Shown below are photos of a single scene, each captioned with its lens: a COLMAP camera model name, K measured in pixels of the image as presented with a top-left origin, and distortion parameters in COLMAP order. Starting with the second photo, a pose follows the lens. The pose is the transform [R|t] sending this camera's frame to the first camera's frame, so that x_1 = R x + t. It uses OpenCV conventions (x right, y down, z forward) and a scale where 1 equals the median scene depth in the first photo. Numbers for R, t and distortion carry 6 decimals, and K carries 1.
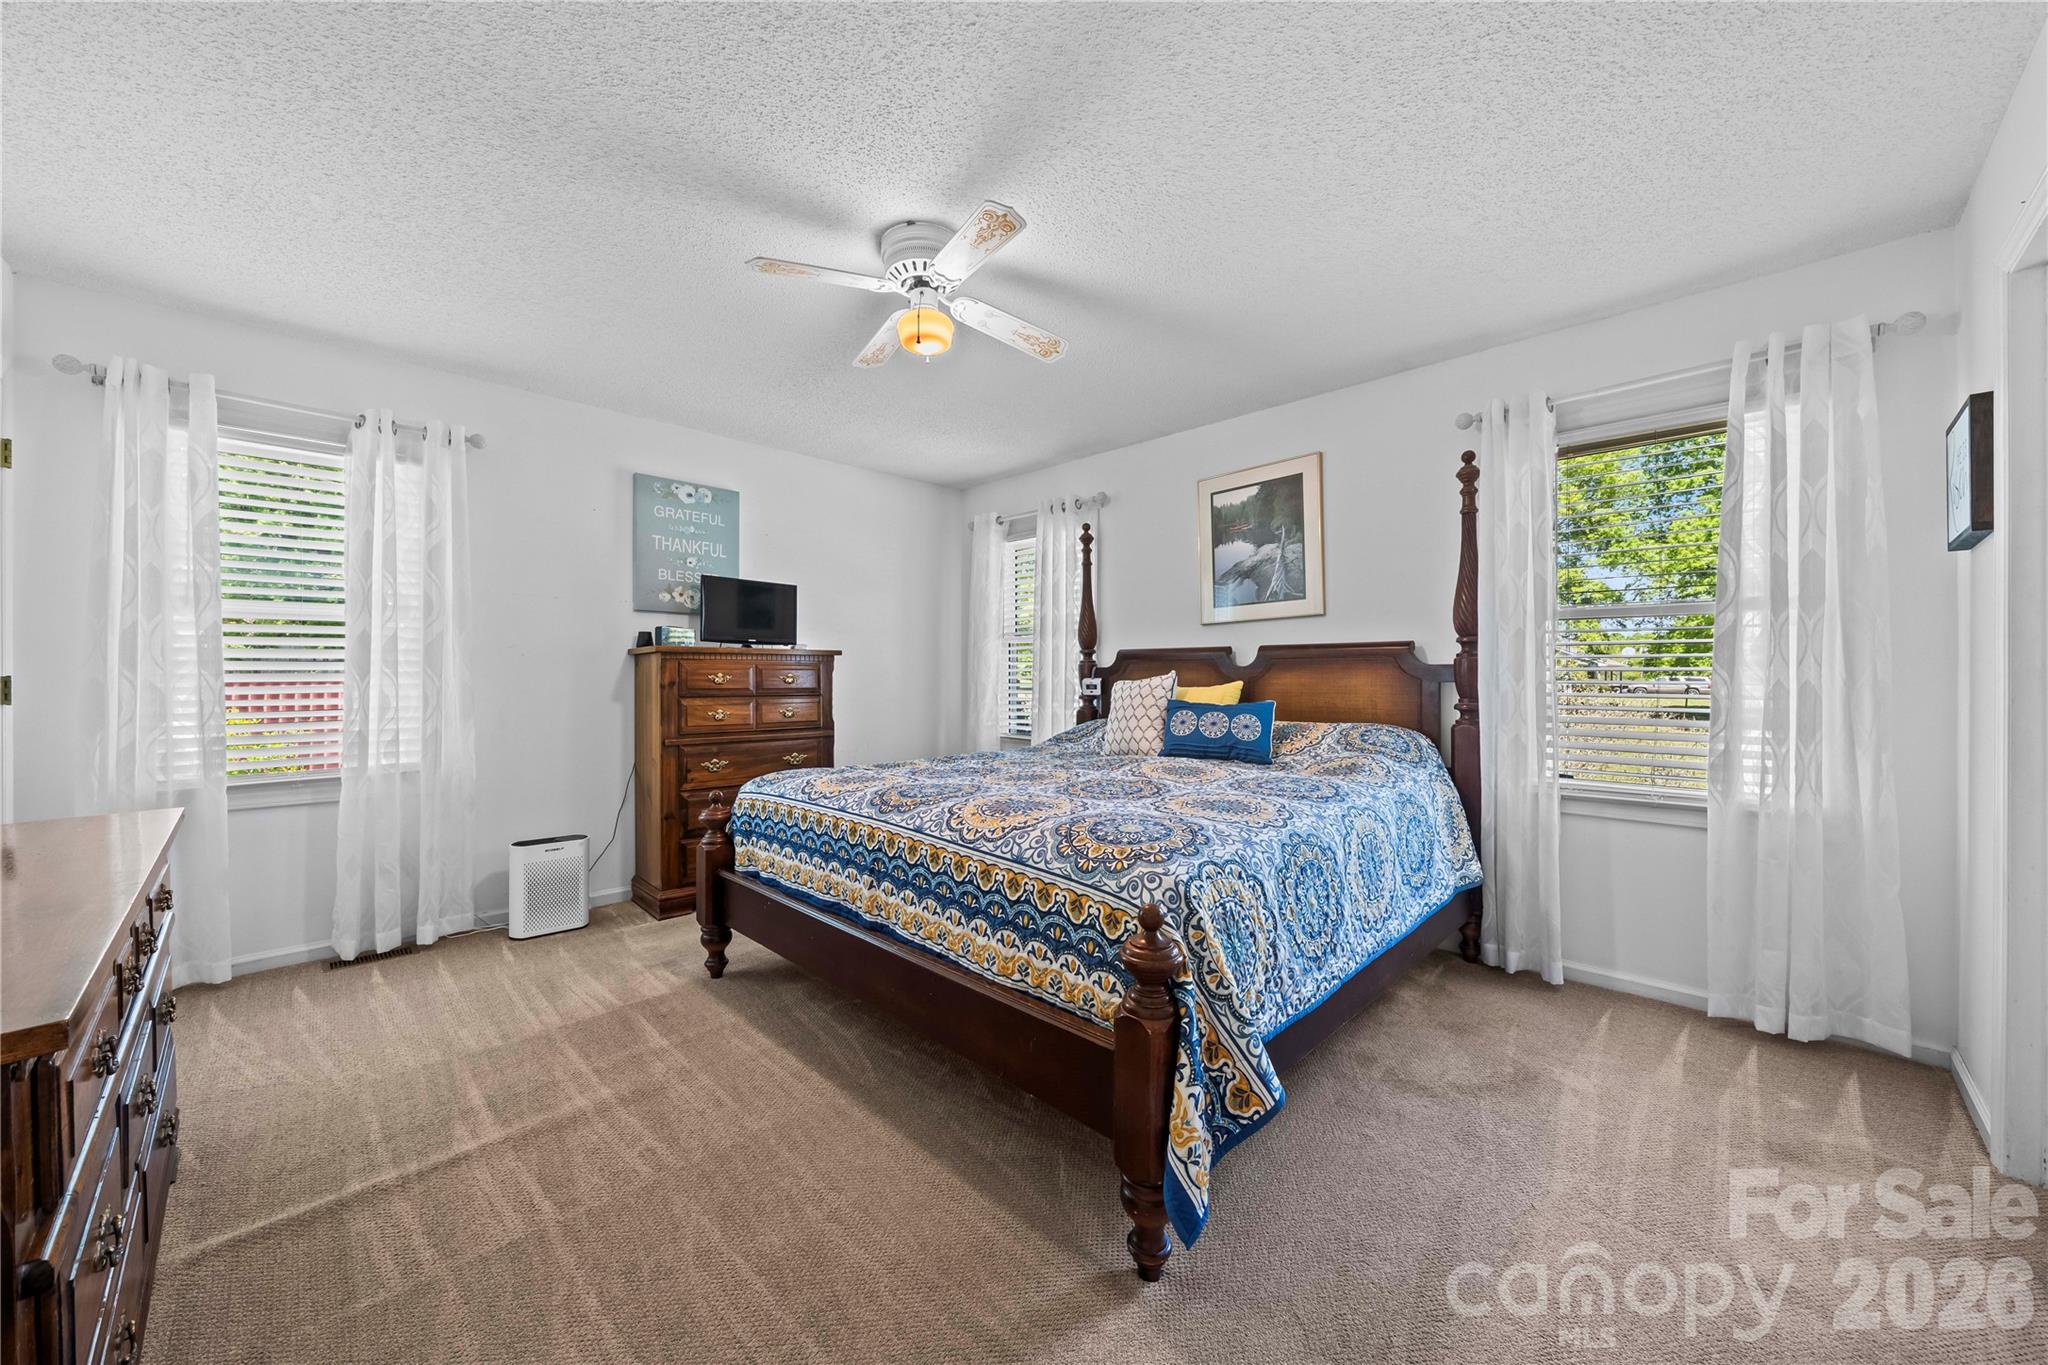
lens RADIAL K [[755.6, 0, 1024.0], [0, 755.6, 682.5], [0, 0, 1]] dist [0.000444, 0.000011]
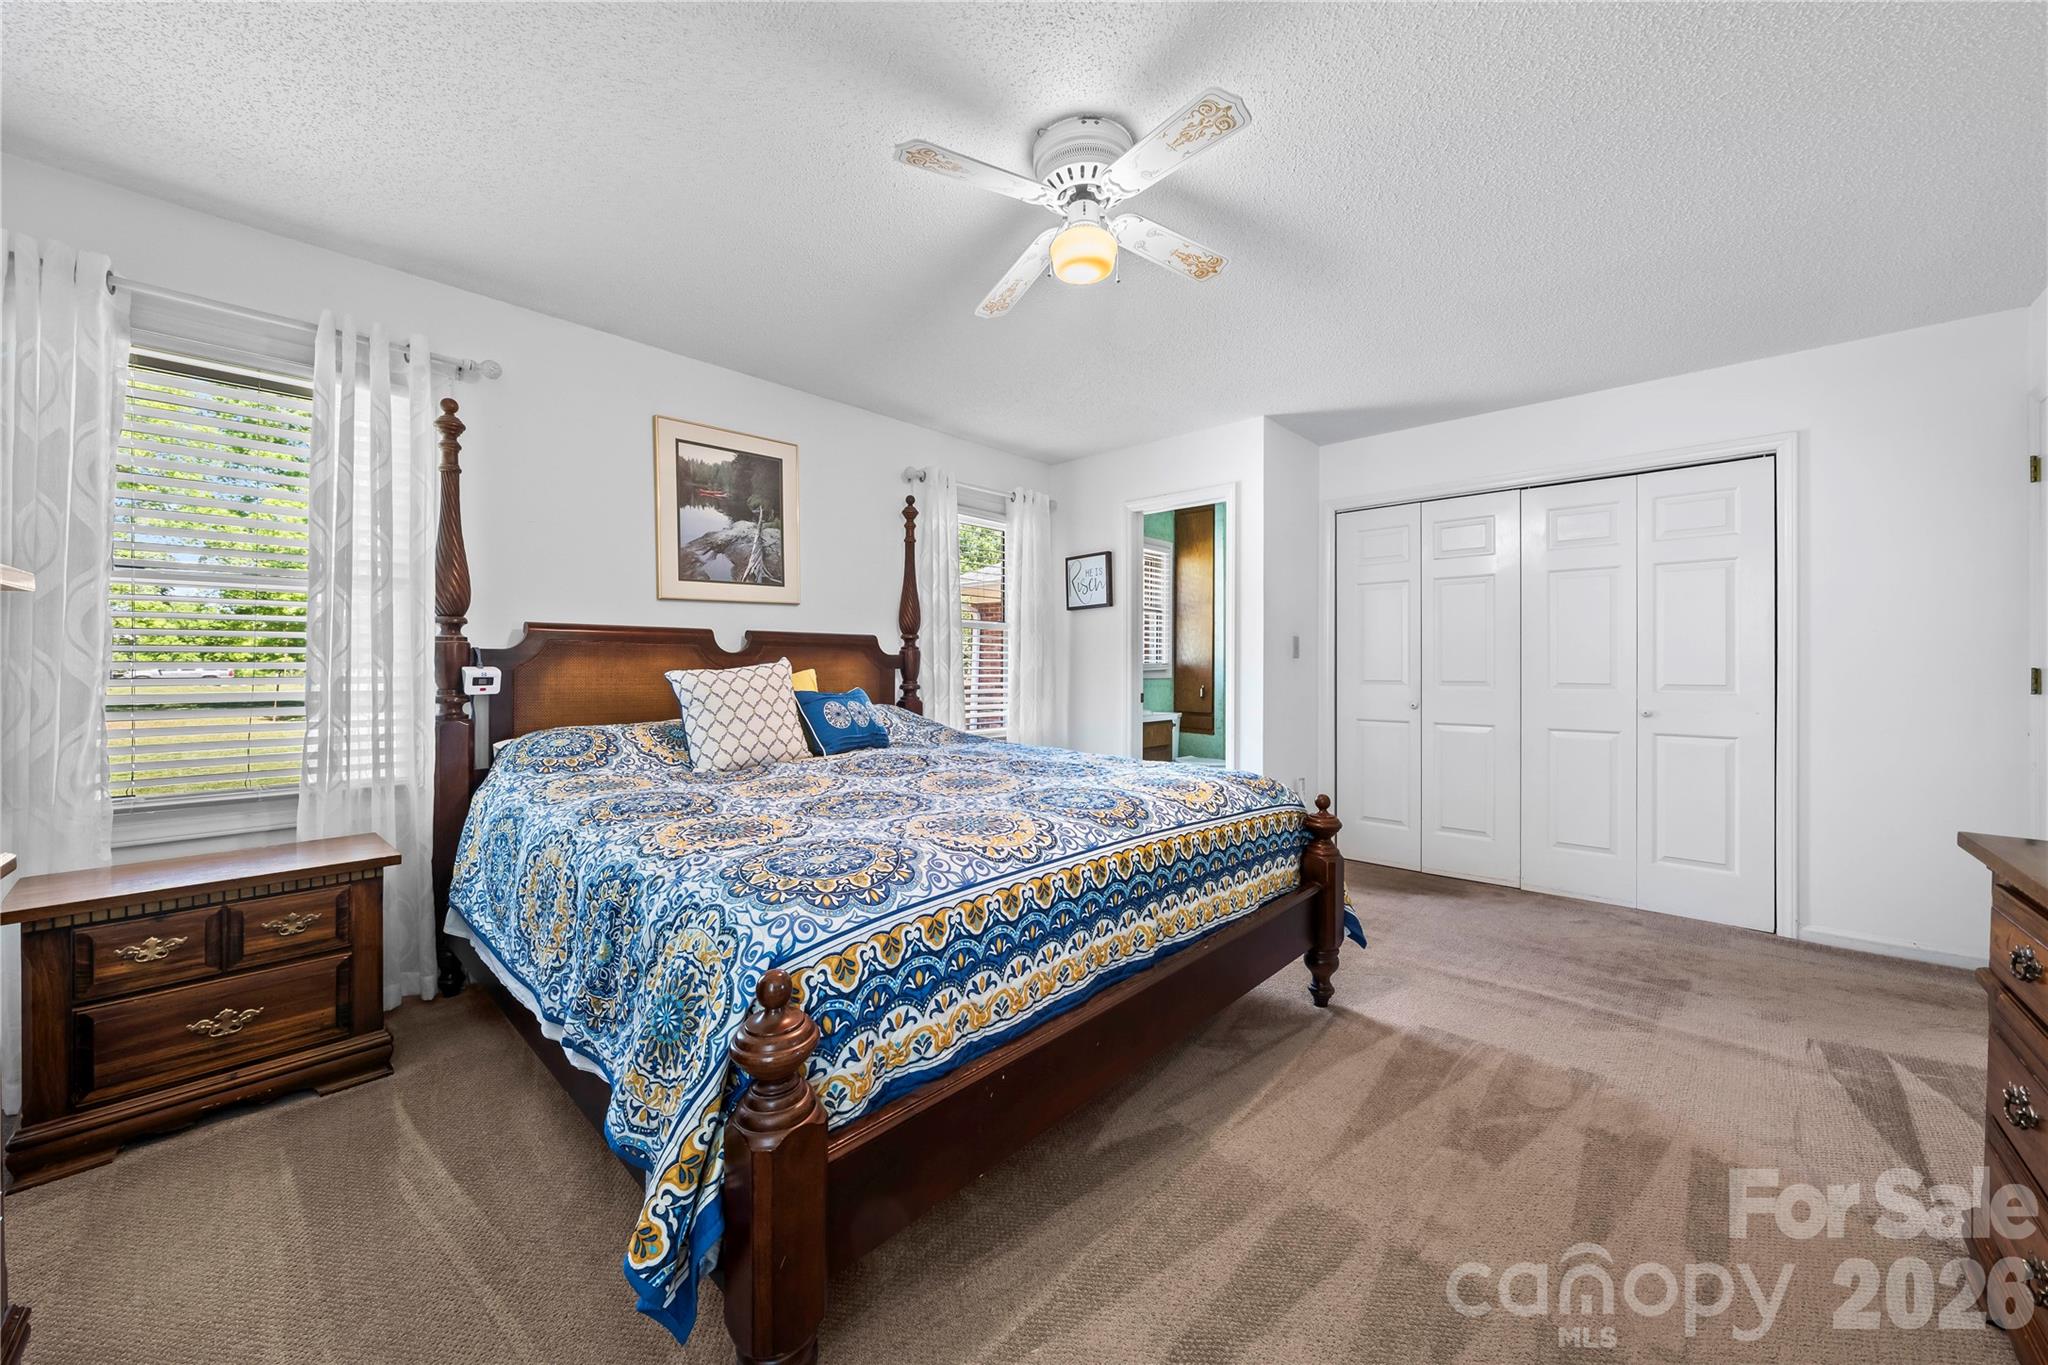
lens RADIAL K [[753.3, 0, 1029.6], [0, 753.3, 660.9], [0, 0, 1]] dist [-0.000075, -0.000011]
pose [[-0.050942, 0.005470, 0.998687, -0.648659], [0.009135, 0.999946, -0.005011, -0.004359], [-0.998660, 0.008868, -0.050989, 0.740623]]
